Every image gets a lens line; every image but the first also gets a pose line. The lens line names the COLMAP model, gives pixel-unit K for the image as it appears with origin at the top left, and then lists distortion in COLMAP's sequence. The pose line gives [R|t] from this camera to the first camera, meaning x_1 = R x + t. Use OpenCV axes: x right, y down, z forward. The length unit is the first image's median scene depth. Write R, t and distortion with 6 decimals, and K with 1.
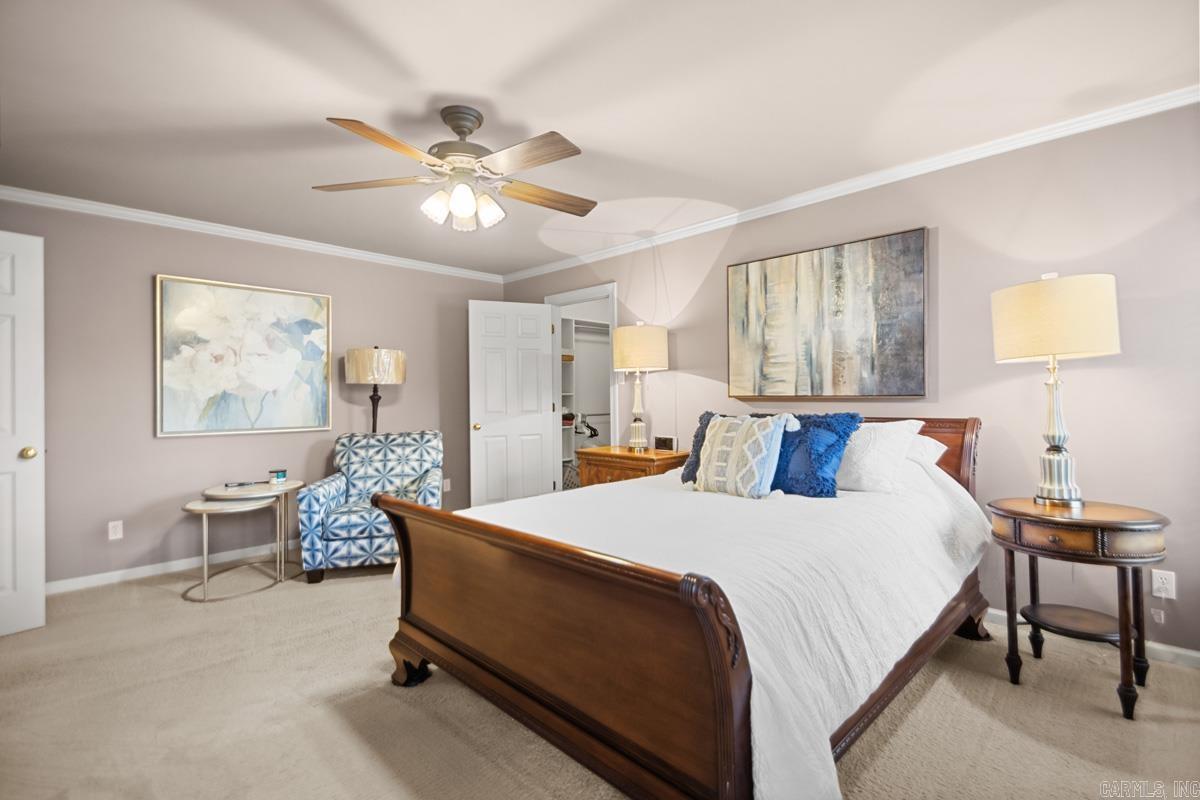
lens RADIAL K [[565.7, 0, 611.2], [0, 565.7, 389.0], [0, 0, 1]] dist [0.015762, 0.000190]
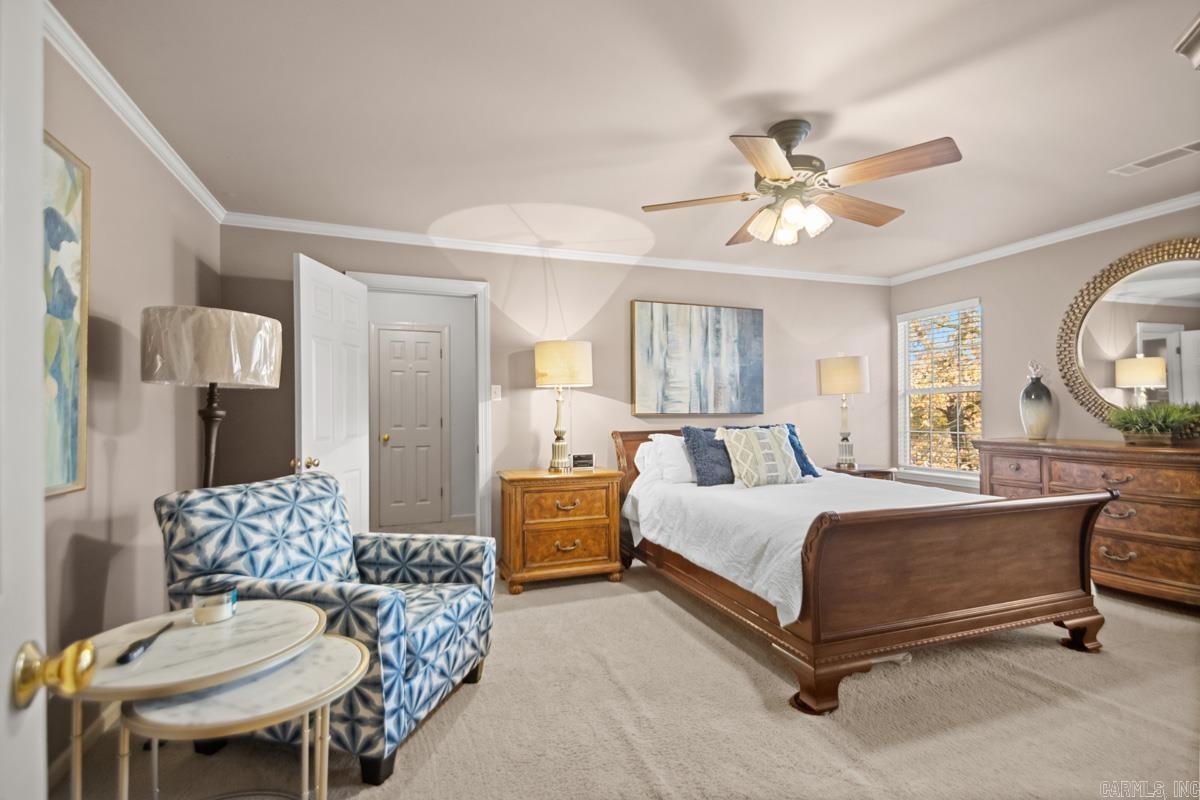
lens RADIAL K [[565.7, 0, 612.1], [0, 565.7, 408.7], [0, 0, 1]] dist [0.015762, 0.000190]
pose [[0.408442, 0.014736, 0.912666, -0.918515], [-0.006970, 0.999891, -0.013025, 0.019055], [-0.912758, -0.001041, 0.408500, 0.617402]]
